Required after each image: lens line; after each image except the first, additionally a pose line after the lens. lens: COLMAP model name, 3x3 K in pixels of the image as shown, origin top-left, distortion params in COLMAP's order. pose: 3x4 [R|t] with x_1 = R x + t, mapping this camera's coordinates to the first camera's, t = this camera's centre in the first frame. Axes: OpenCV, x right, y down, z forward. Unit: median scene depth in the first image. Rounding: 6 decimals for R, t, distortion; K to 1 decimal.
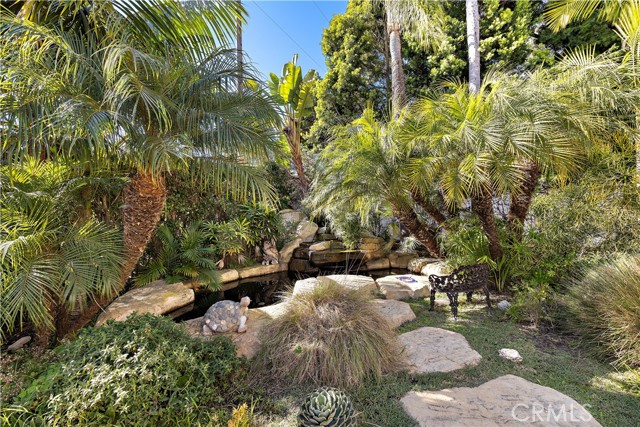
lens RADIAL K [[266.9, 0, 320.0], [0, 266.9, 213.5], [0, 0, 1]] dist [-0.000596, -0.000108]
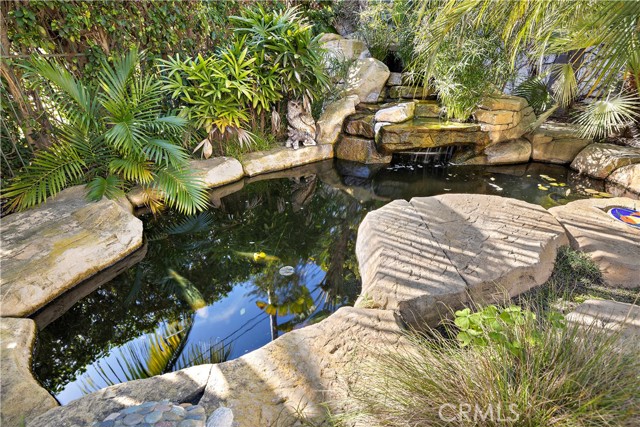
lens RADIAL K [[326.5, 0, 326.9], [0, 326.5, 213.7], [0, 0, 1]] dist [-0.002134, -0.000338]
pose [[0.995250, 0.055355, -0.080078, -0.075446], [-0.013499, 0.893120, 0.449616, 0.016831], [0.096408, -0.446399, 0.889625, 0.364659]]
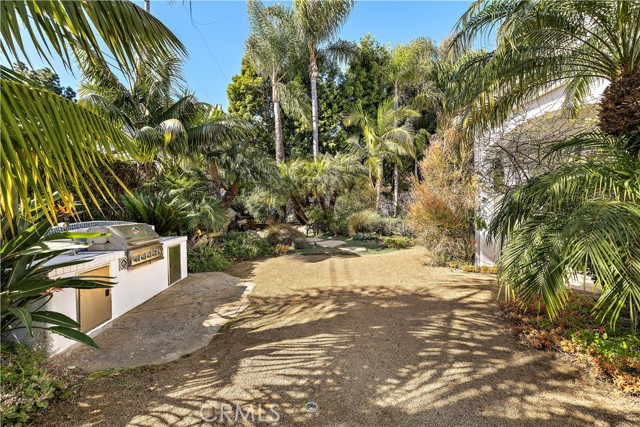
lens RADIAL K [[266.9, 0, 320.0], [0, 266.9, 213.5], [0, 0, 1]] dist [-0.000596, -0.000108]
pose [[0.836190, -0.002074, 0.548436, -0.529743], [-0.001504, 0.999980, 0.006074, 0.050535], [-0.548438, -0.005904, 0.836170, -0.746344]]
